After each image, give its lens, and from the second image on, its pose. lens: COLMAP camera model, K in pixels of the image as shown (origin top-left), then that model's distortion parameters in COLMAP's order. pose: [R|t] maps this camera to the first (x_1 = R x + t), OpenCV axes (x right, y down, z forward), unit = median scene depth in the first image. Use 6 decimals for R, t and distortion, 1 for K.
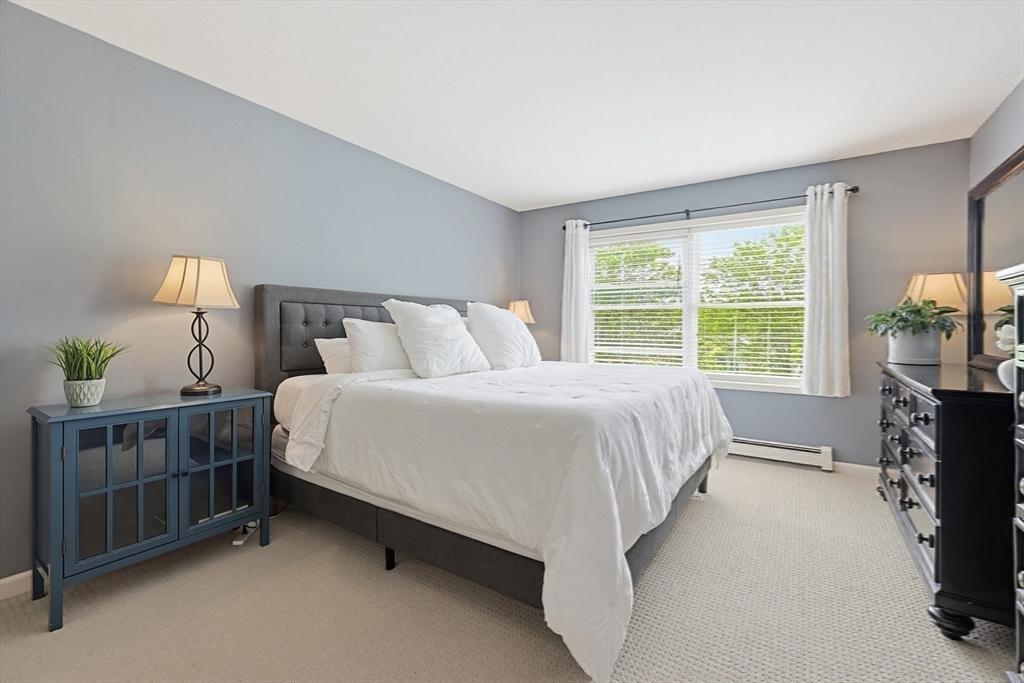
lens RADIAL K [[435.1, 0, 514.8], [0, 435.1, 335.3], [0, 0, 1]] dist [-0.000716, 0.000350]
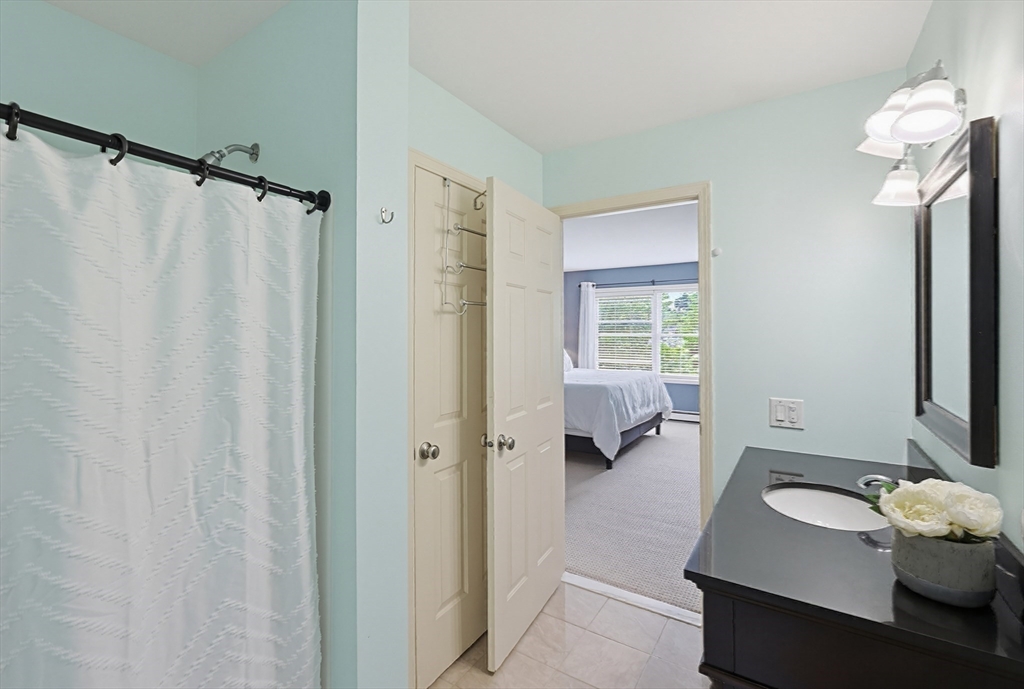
lens RADIAL K [[435.1, 0, 510.8], [0, 435.1, 340.2], [0, 0, 1]] dist [-0.000716, 0.000350]
pose [[0.999912, -0.013039, 0.002633, -0.155338], [0.013047, 0.999910, -0.003238, -0.045060], [-0.002591, 0.003272, 0.999991, -0.636734]]
